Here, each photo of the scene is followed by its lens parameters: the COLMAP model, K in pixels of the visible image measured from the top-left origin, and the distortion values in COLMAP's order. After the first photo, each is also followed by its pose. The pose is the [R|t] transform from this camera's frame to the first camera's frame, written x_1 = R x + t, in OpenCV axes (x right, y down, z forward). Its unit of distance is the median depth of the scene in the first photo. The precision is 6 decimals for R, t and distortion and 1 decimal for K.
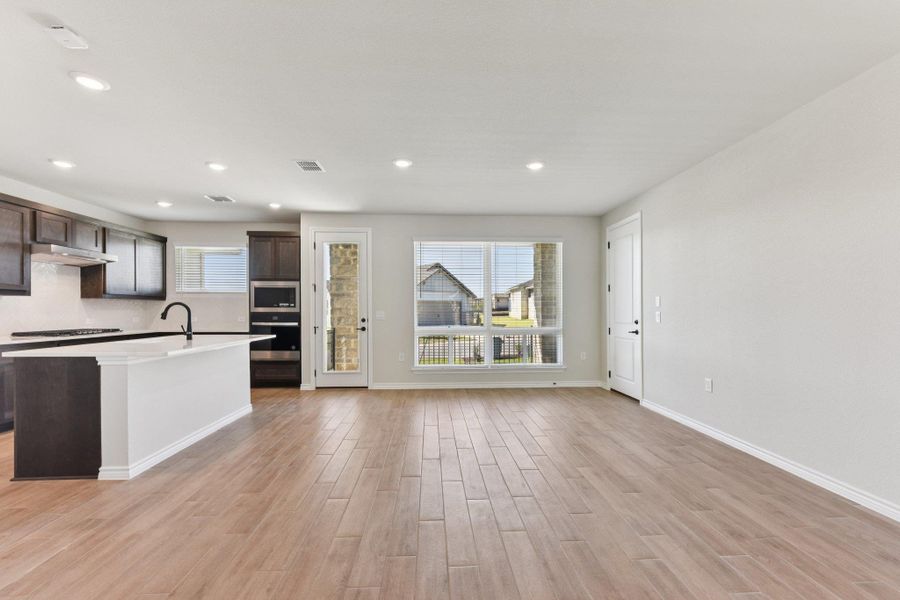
lens RADIAL K [[373.7, 0, 451.7], [0, 373.7, 312.5], [0, 0, 1]] dist [0.005678, -0.002796]
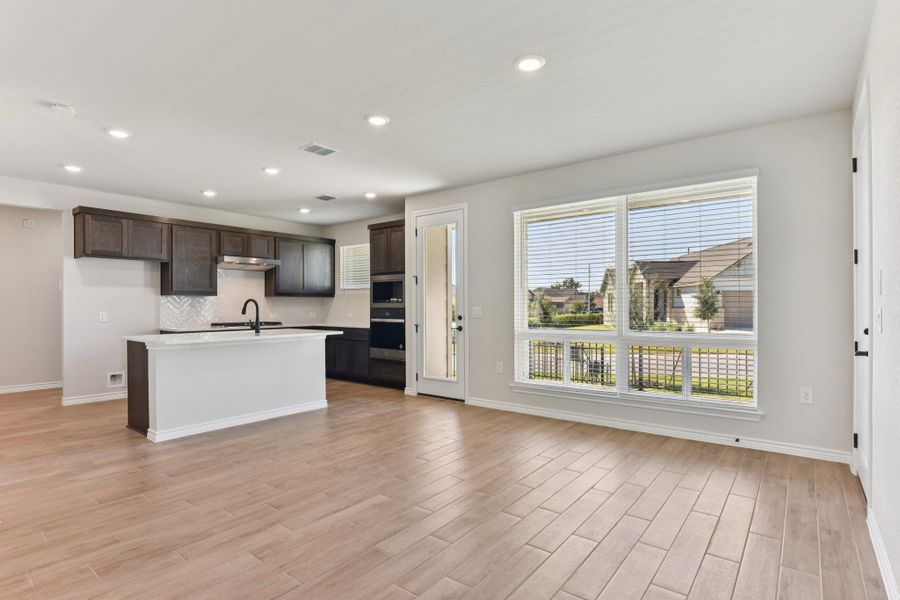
lens RADIAL K [[457.9, 0, 451.5], [0, 457.9, 309.0], [0, 0, 1]] dist [-0.018457, -0.002861]
pose [[0.750749, 0.001364, -0.660586, 0.457441], [-0.000125, 0.999998, 0.001923, 0.000028], [0.660588, -0.001362, 0.750748, 0.273246]]
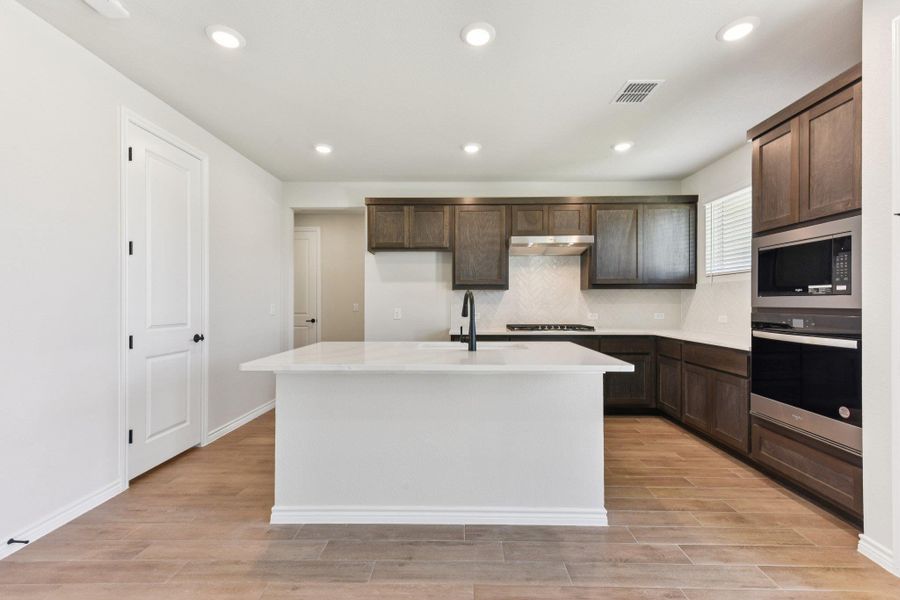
lens RADIAL K [[376.5, 0, 457.6], [0, 376.5, 304.6], [0, 0, 1]] dist [0.010868, -0.002692]
pose [[-0.070490, 0.004339, -0.997503, -0.060966], [-0.004982, 0.999977, 0.004701, -0.004975], [0.997500, 0.005301, -0.070467, 0.756293]]
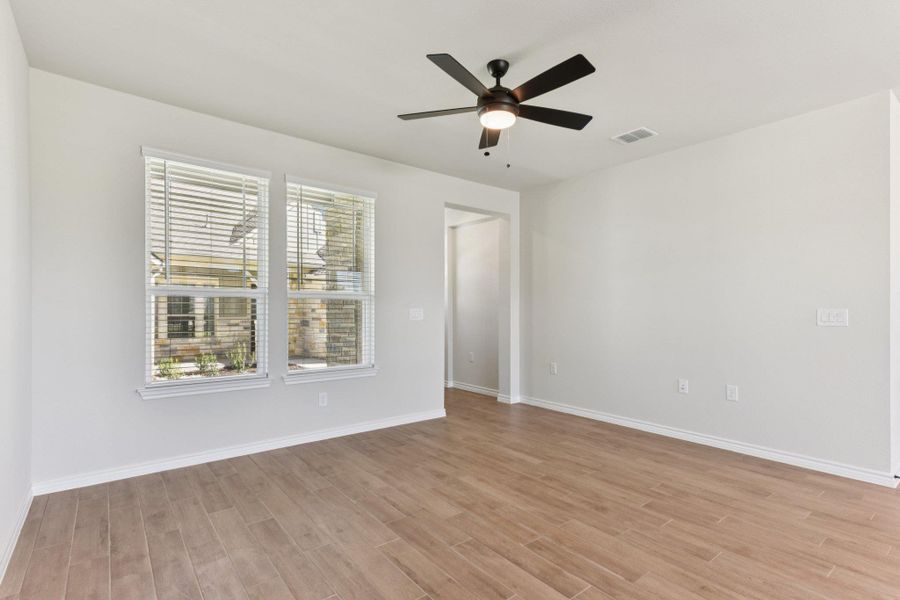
lens RADIAL K [[430.9, 0, 445.7], [0, 430.9, 316.7], [0, 0, 1]] dist [0.010870, 0.000741]
pose [[-0.819172, 0.010140, -0.573458, 0.439164], [-0.005383, 0.999664, 0.025366, -0.003091], [0.573523, 0.023866, -0.818842, 0.437053]]
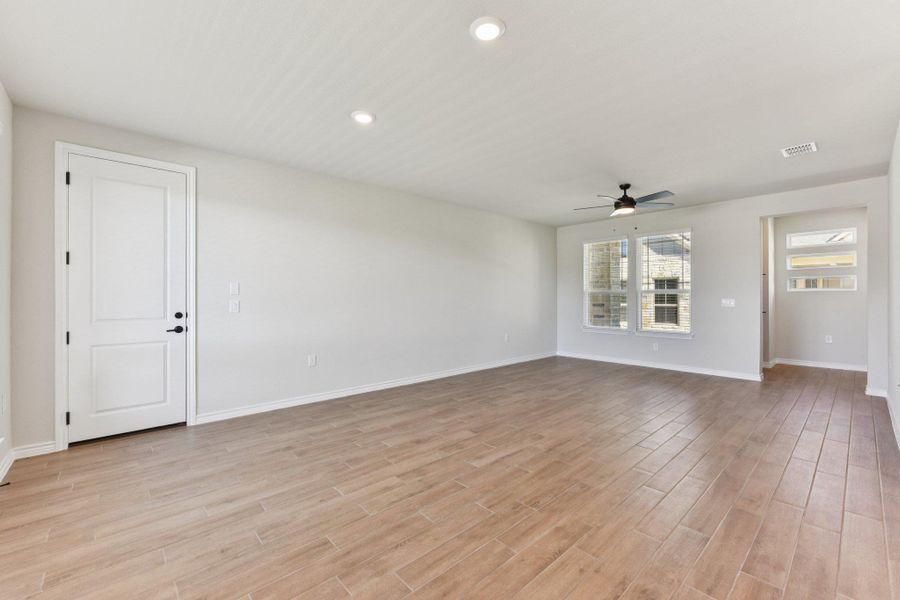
lens RADIAL K [[373.7, 0, 448.1], [0, 373.7, 299.1], [0, 0, 1]] dist [0.005678, -0.002796]
pose [[-0.623971, -0.002173, 0.781445, -0.379338], [0.005372, 0.999961, 0.007070, -0.007487], [-0.781429, 0.008610, -0.623934, 1.009440]]
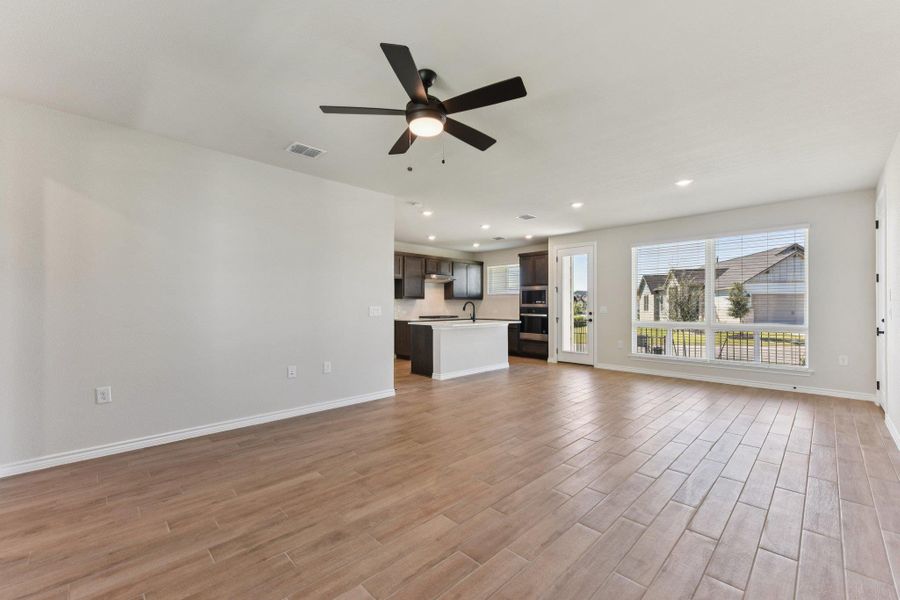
lens RADIAL K [[373.7, 0, 450.9], [0, 373.7, 305.4], [0, 0, 1]] dist [0.005678, -0.002796]
pose [[0.661525, -0.001665, -0.749921, 0.463337], [-0.003669, 0.999978, -0.005457, 0.001945], [0.749914, 0.006361, 0.661505, -0.239189]]
